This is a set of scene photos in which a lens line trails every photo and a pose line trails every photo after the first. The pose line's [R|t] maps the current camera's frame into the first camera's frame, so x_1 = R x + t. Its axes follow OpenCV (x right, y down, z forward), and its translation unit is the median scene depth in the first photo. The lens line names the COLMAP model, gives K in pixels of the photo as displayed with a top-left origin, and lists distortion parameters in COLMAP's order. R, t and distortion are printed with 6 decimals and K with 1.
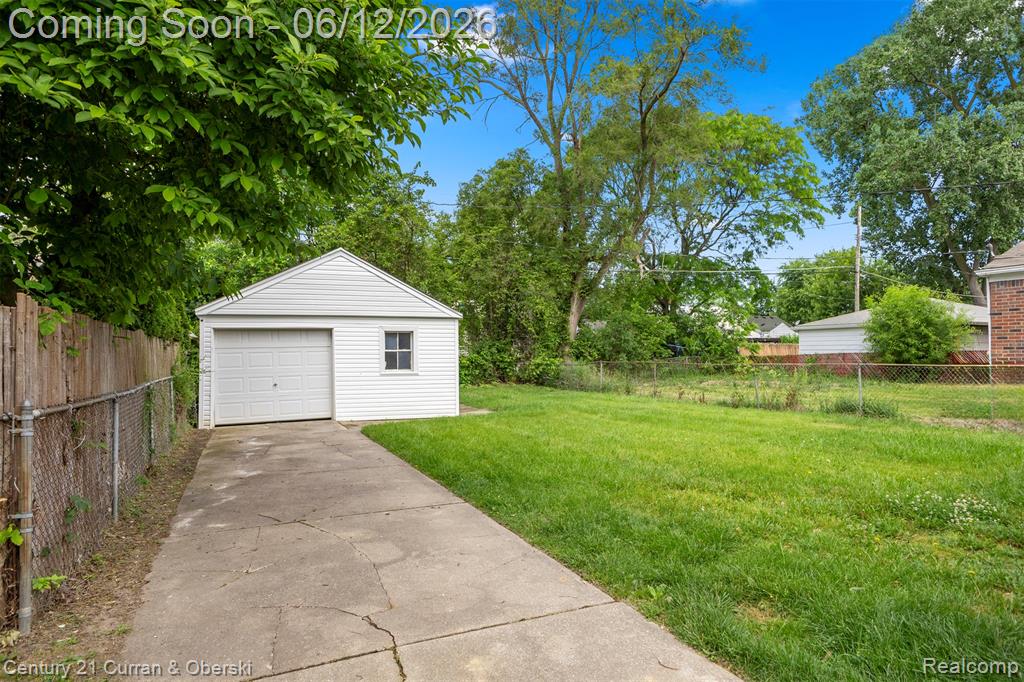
lens RADIAL K [[608.0, 0, 512.0], [0, 608.0, 341.0], [0, 0, 1]] dist [0.002292, 0.000631]
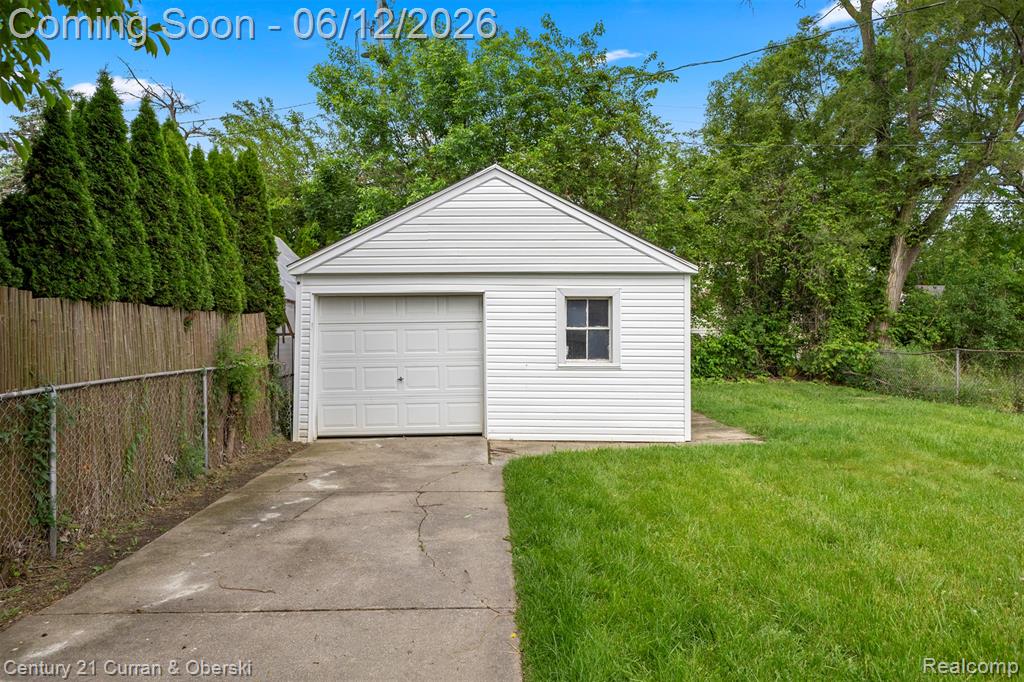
lens RADIAL K [[664.4, 0, 510.3], [0, 664.4, 327.2], [0, 0, 1]] dist [-0.005913, -0.003604]
pose [[0.921366, 0.005448, -0.388657, 0.000516], [0.000335, 0.999890, 0.014810, 0.004409], [0.388695, -0.013775, 0.921263, 0.339419]]
